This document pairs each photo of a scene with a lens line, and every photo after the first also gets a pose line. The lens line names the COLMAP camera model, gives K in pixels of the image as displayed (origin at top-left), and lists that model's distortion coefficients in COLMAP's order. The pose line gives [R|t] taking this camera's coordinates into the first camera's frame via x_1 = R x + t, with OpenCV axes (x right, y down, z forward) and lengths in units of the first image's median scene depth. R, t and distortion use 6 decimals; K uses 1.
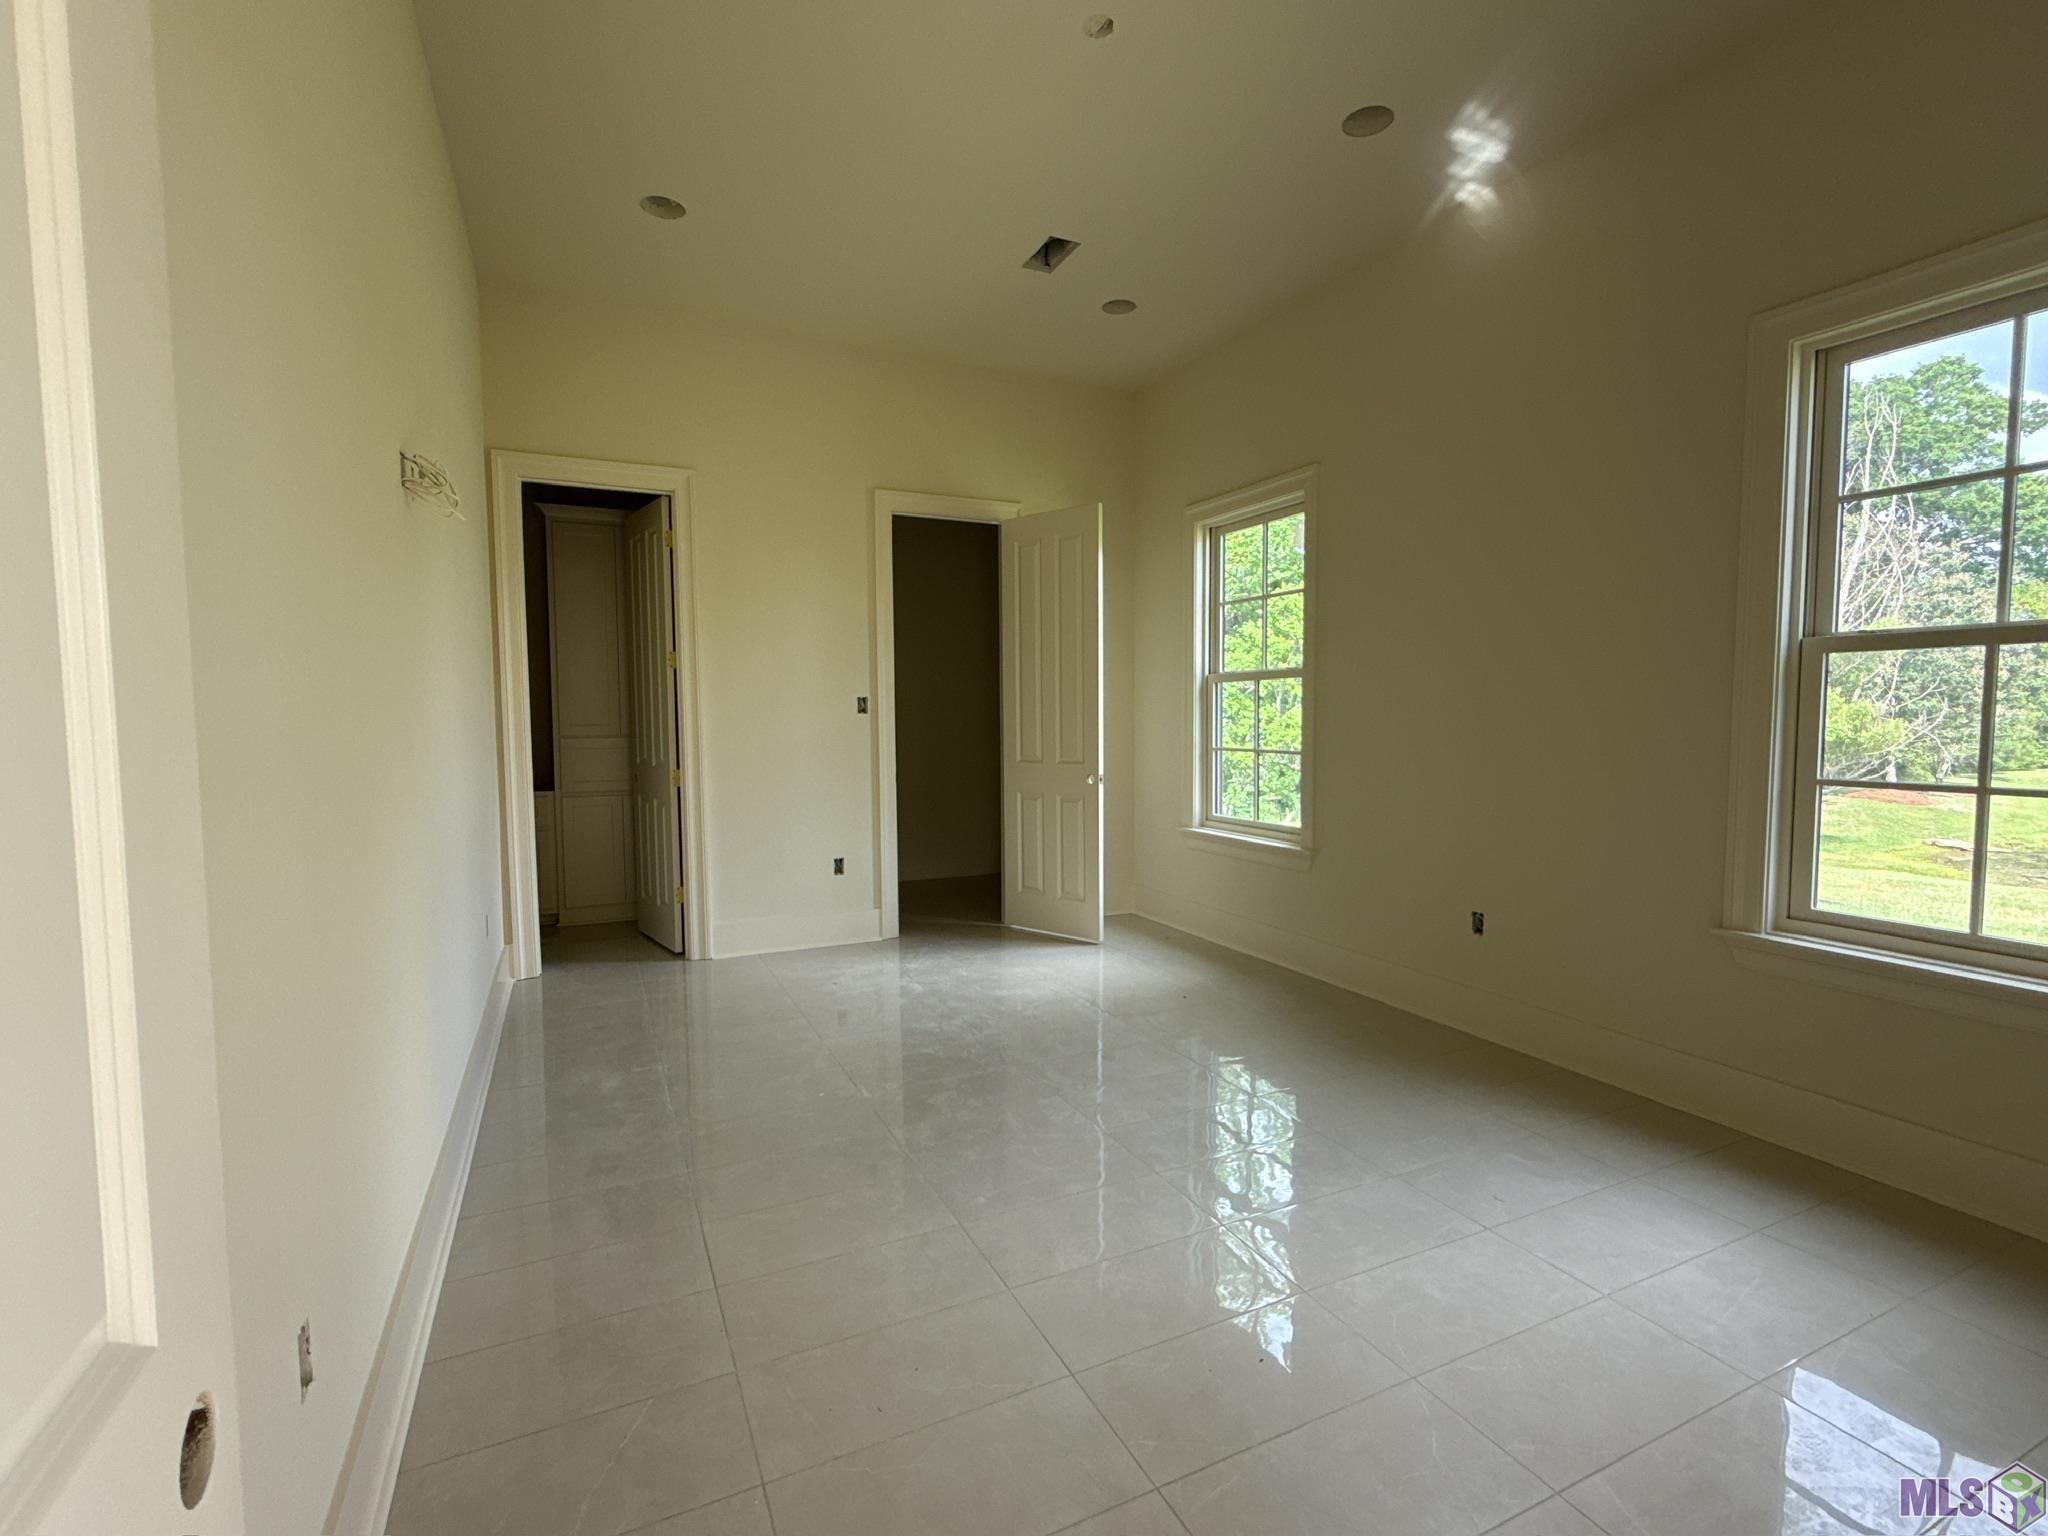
lens RADIAL K [[949.9, 0, 1024.0], [0, 949.9, 768.0], [0, 0, 1]] dist [0.000231, -0.000188]
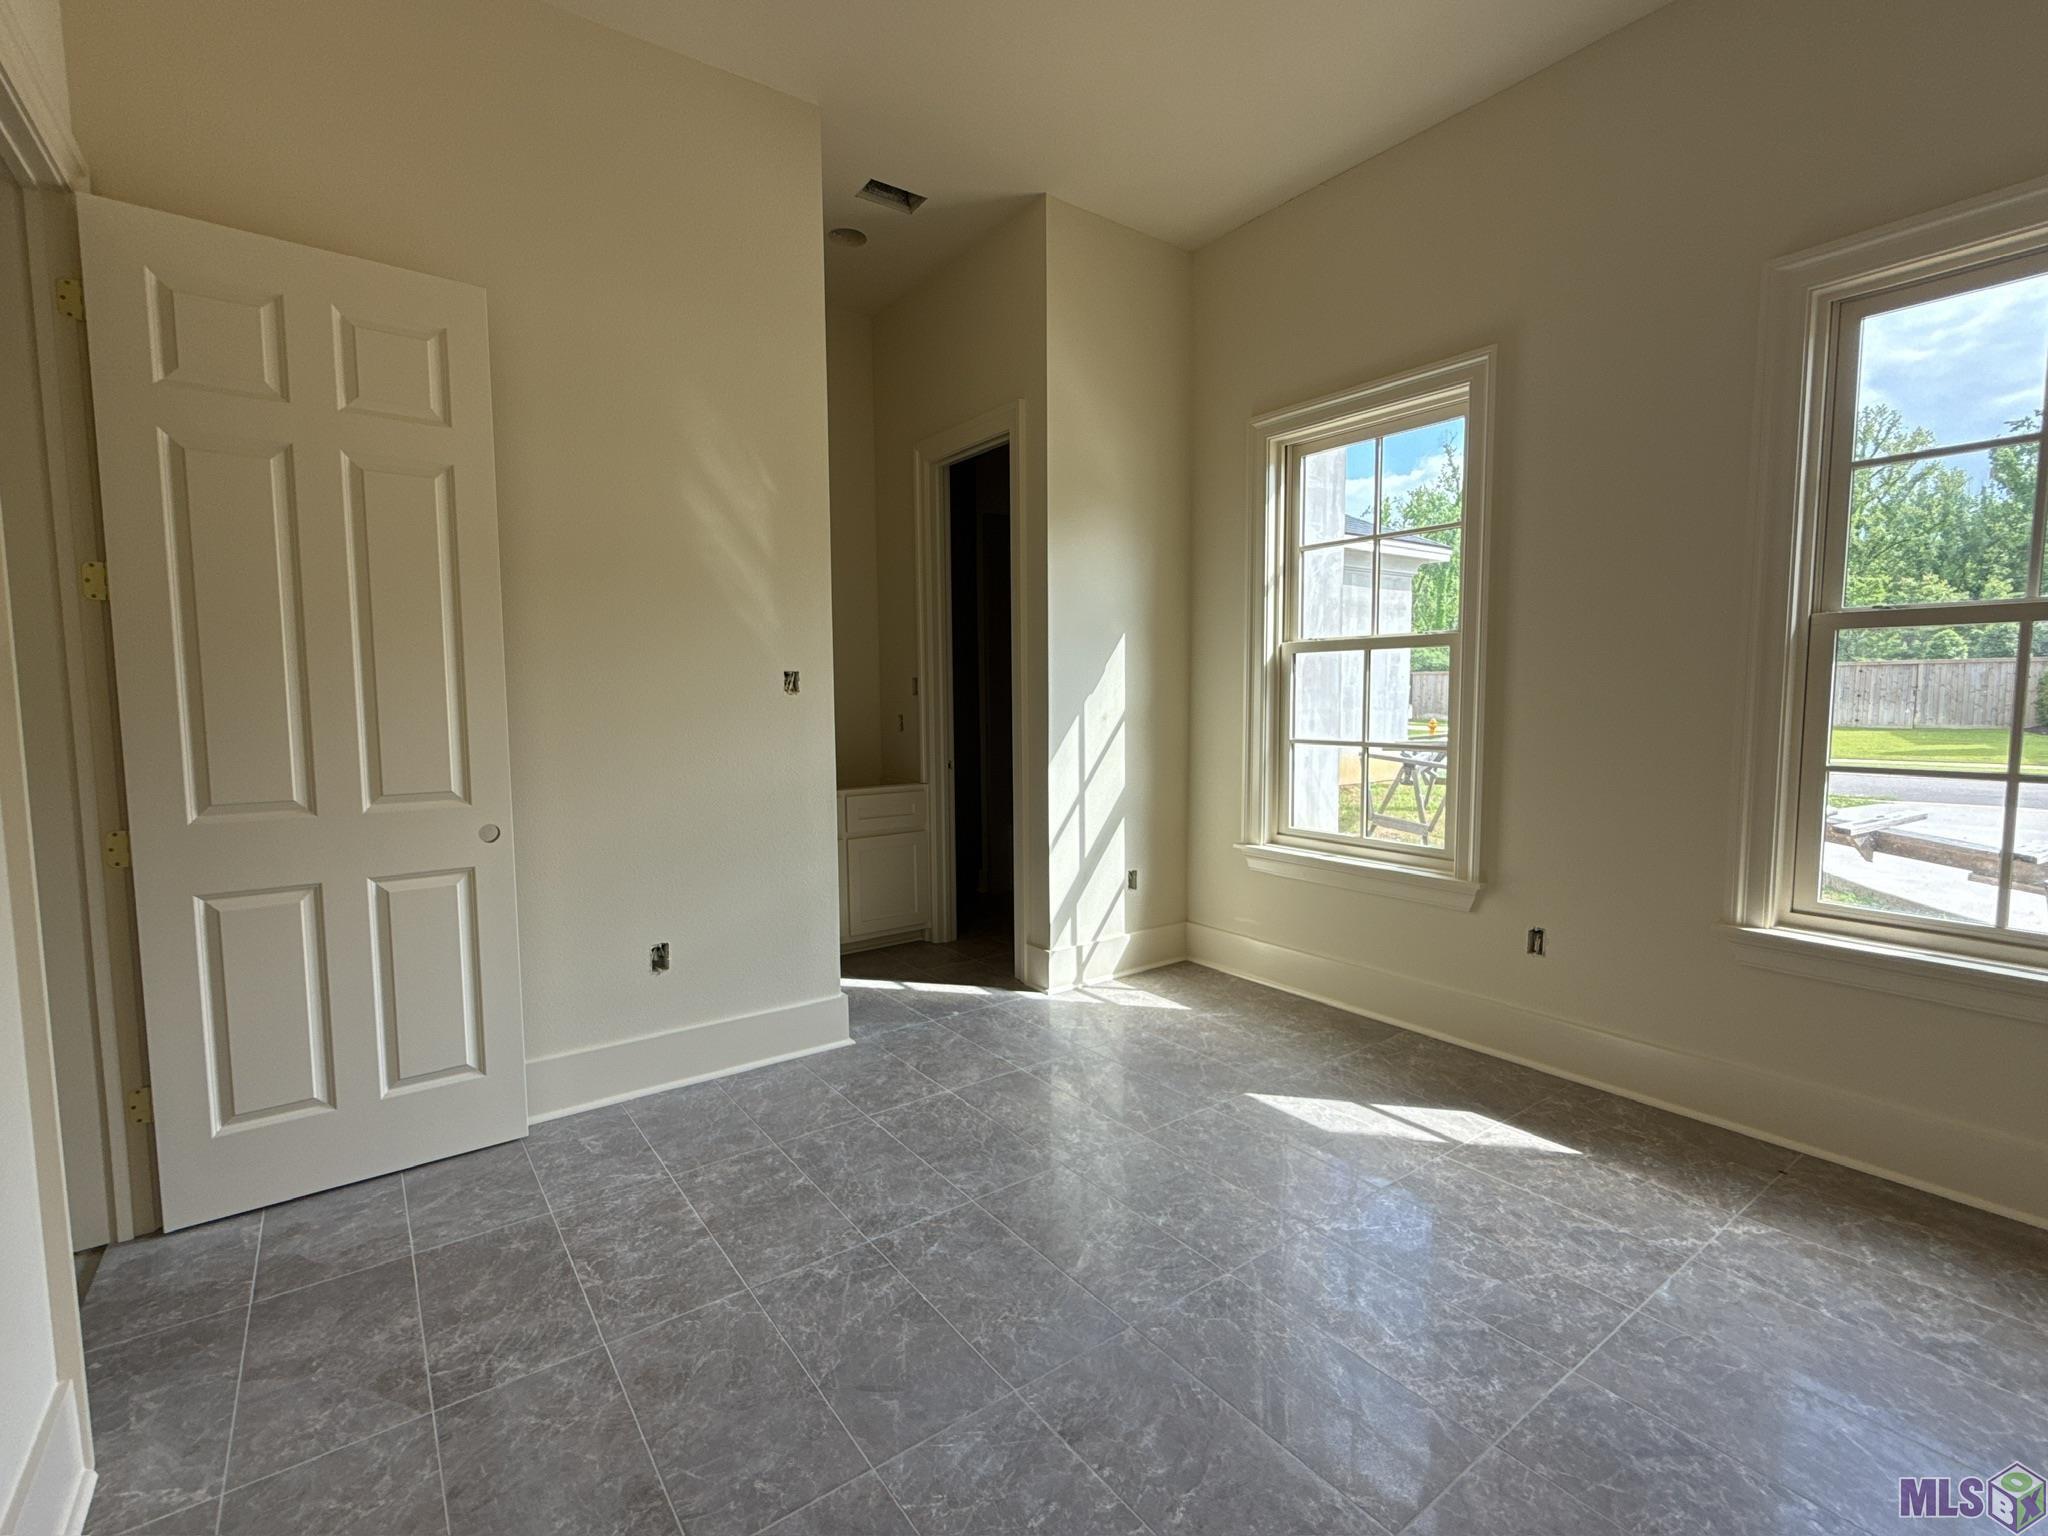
lens RADIAL K [[935.2, 0, 1020.7], [0, 935.2, 774.9], [0, 0, 1]] dist [0.000326, -0.000215]
pose [[0.983176, -0.015343, 0.182018, -0.130088], [0.010338, 0.999543, 0.028412, -0.014714], [-0.182371, -0.026052, 0.982885, 0.265859]]
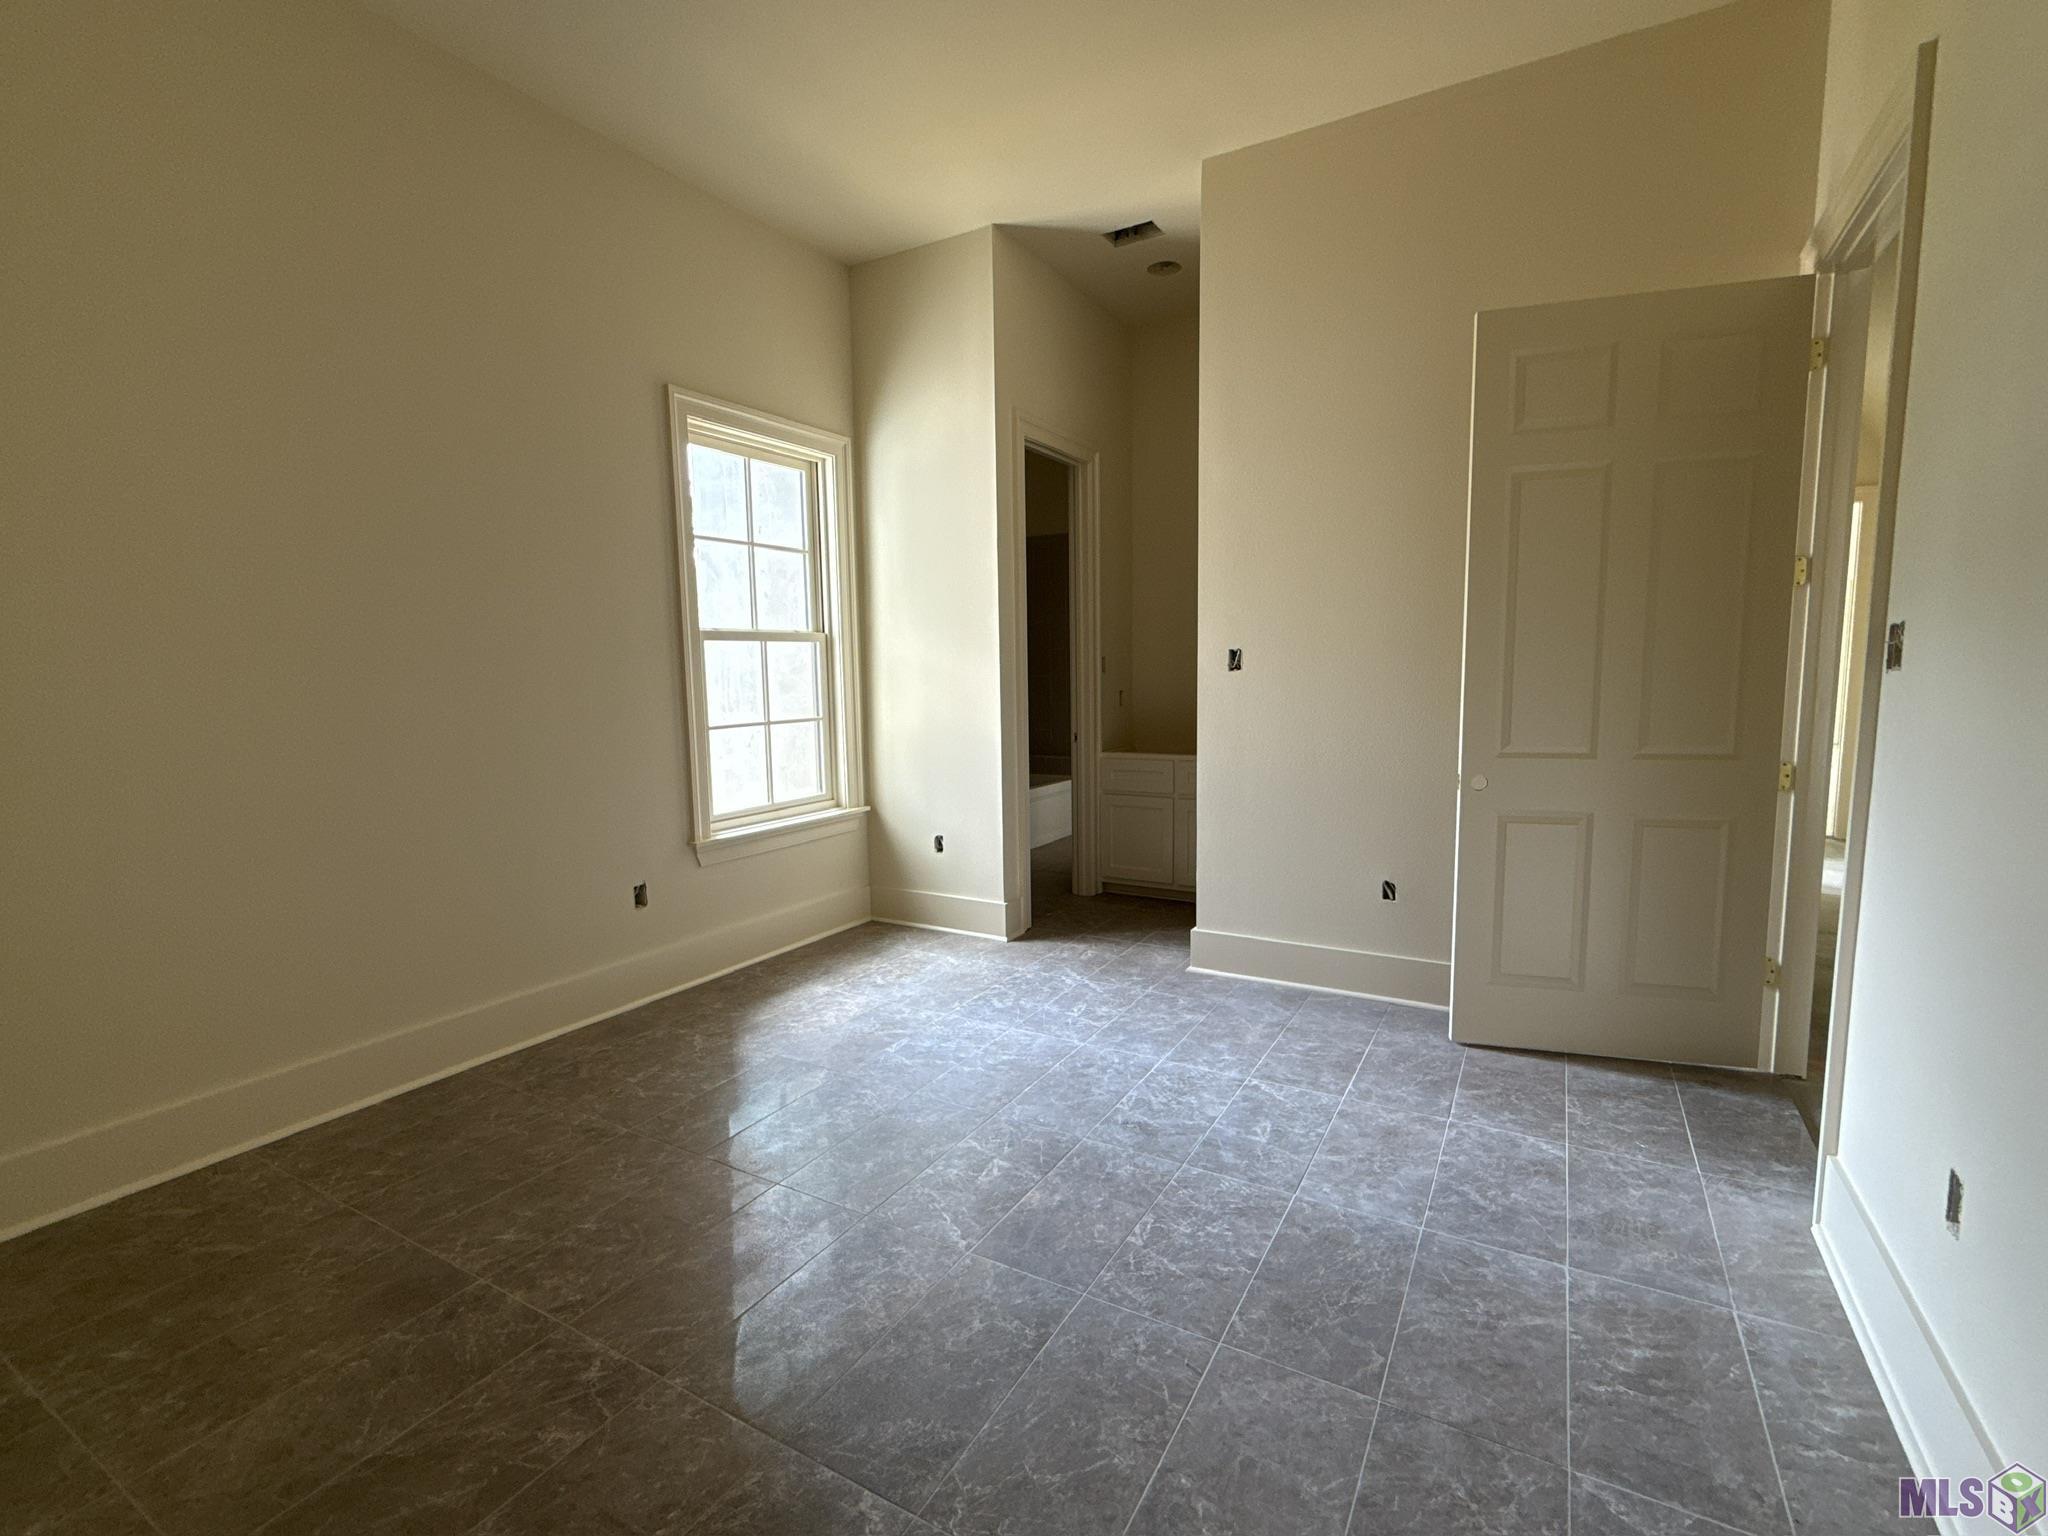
lens RADIAL K [[935.2, 0, 1020.7], [0, 935.2, 774.9], [0, 0, 1]] dist [0.000326, -0.000215]
pose [[-0.566631, -0.079499, 0.820127, -0.481739], [0.065997, 0.987758, 0.141346, -0.062848], [-0.821324, 0.134217, -0.554448, 1.058773]]
